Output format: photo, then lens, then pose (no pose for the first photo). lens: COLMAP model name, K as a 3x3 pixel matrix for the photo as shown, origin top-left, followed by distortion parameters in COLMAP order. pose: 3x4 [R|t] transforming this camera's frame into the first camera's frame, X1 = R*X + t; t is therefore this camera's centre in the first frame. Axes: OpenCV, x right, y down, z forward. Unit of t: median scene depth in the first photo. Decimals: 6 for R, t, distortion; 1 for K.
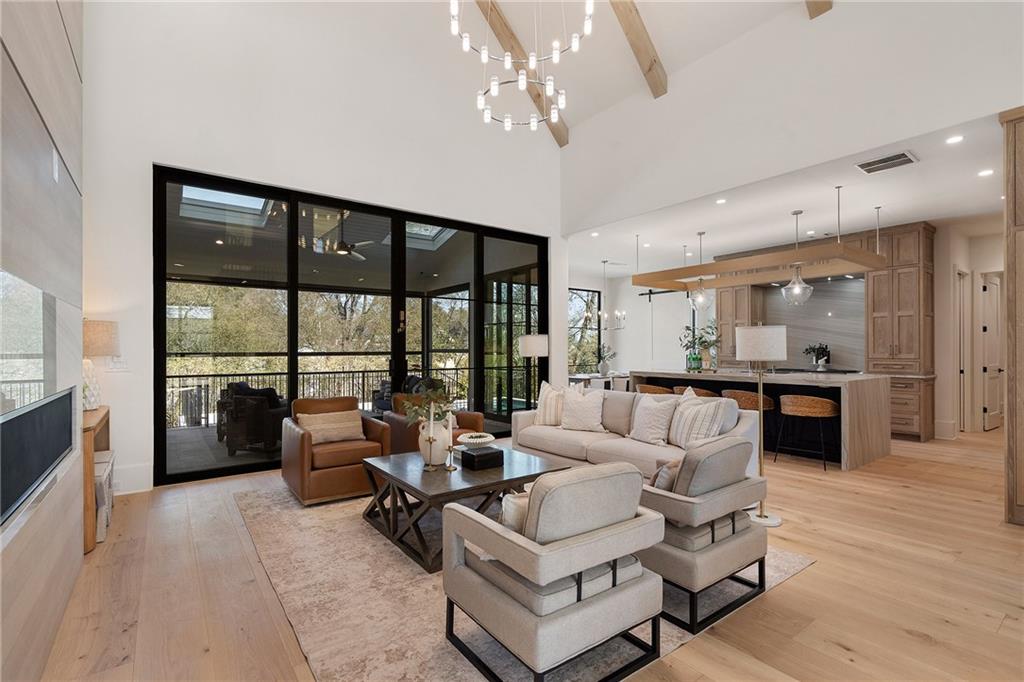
lens RADIAL K [[455.9, 0, 519.7], [0, 455.9, 346.7], [0, 0, 1]] dist [0.000579, -0.000065]
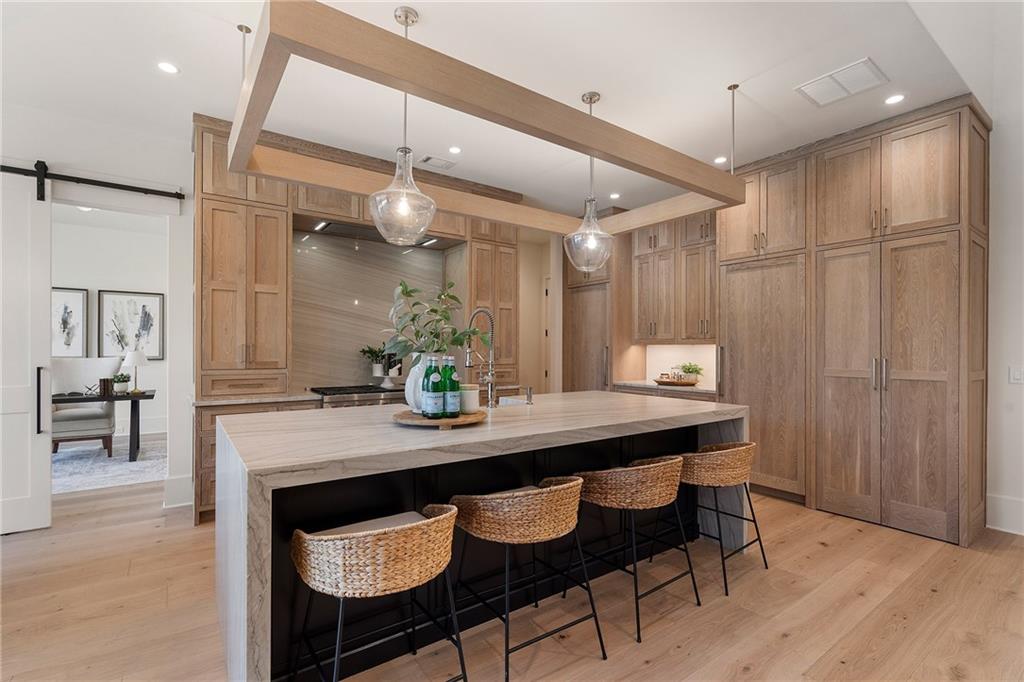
lens RADIAL K [[469.3, 0, 512.9], [0, 469.3, 349.0], [0, 0, 1]] dist [-0.003542, 0.000549]
pose [[0.020554, 0.000750, 0.999788, 0.047318], [-0.010958, 0.999940, -0.000525, 0.000556], [-0.999729, -0.010945, 0.020561, 0.954266]]
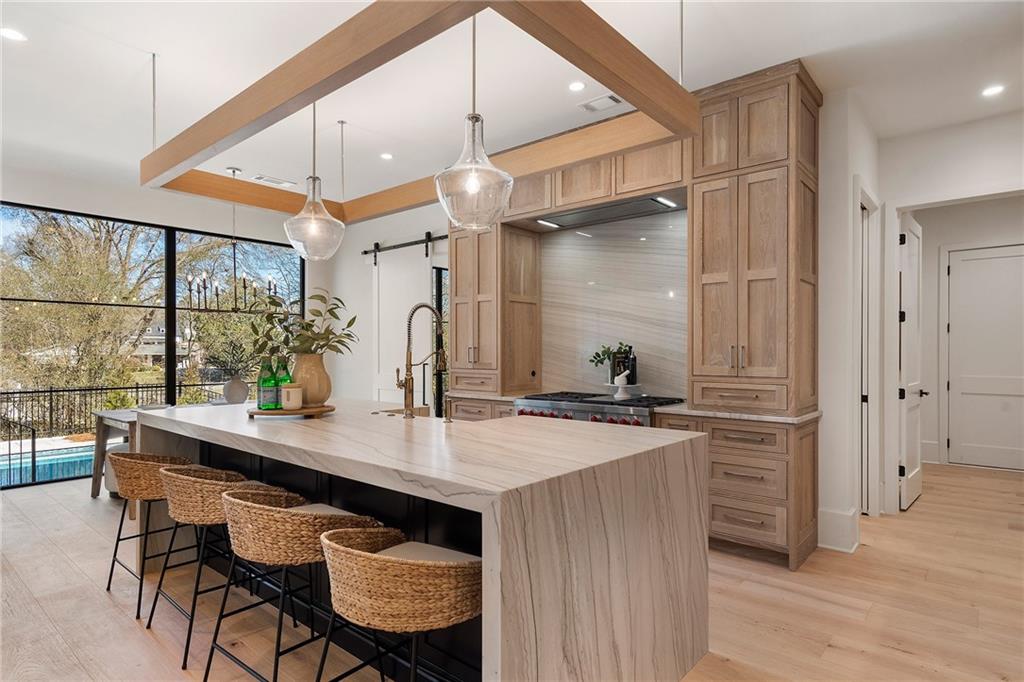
lens RADIAL K [[553.6, 0, 510.8], [0, 553.6, 350.5], [0, 0, 1]] dist [0.005908, 0.001155]
pose [[0.976107, 0.001794, 0.217283, 0.484933], [-0.002789, 0.999987, 0.004271, -0.001213], [-0.217272, -0.004775, 0.976099, 0.520329]]
